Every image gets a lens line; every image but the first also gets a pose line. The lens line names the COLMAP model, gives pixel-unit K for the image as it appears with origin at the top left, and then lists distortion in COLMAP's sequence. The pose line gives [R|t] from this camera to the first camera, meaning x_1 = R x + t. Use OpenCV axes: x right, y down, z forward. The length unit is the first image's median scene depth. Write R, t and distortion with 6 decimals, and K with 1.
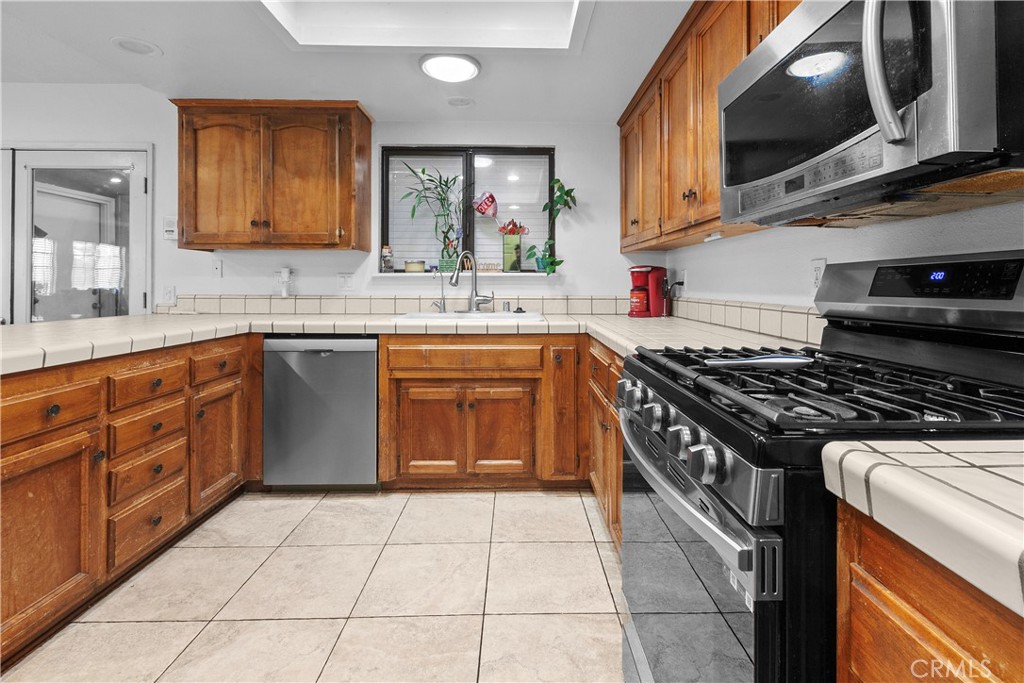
lens RADIAL K [[479.0, 0, 527.7], [0, 479.0, 279.0], [0, 0, 1]] dist [0.000711, 0.000615]
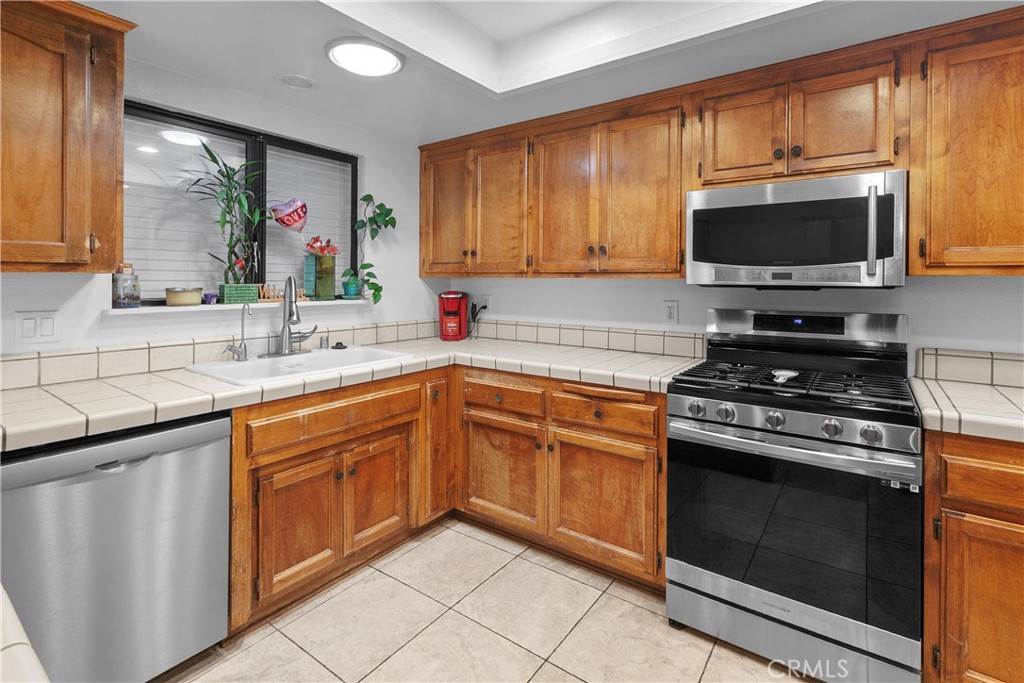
lens RADIAL K [[479.0, 0, 527.7], [0, 479.0, 279.0], [0, 0, 1]] dist [0.000711, 0.000615]
pose [[0.594841, 0.005514, 0.803824, -0.589617], [-0.013736, 0.999900, 0.003306, -0.070518], [-0.803726, -0.013008, 0.594858, 0.274373]]
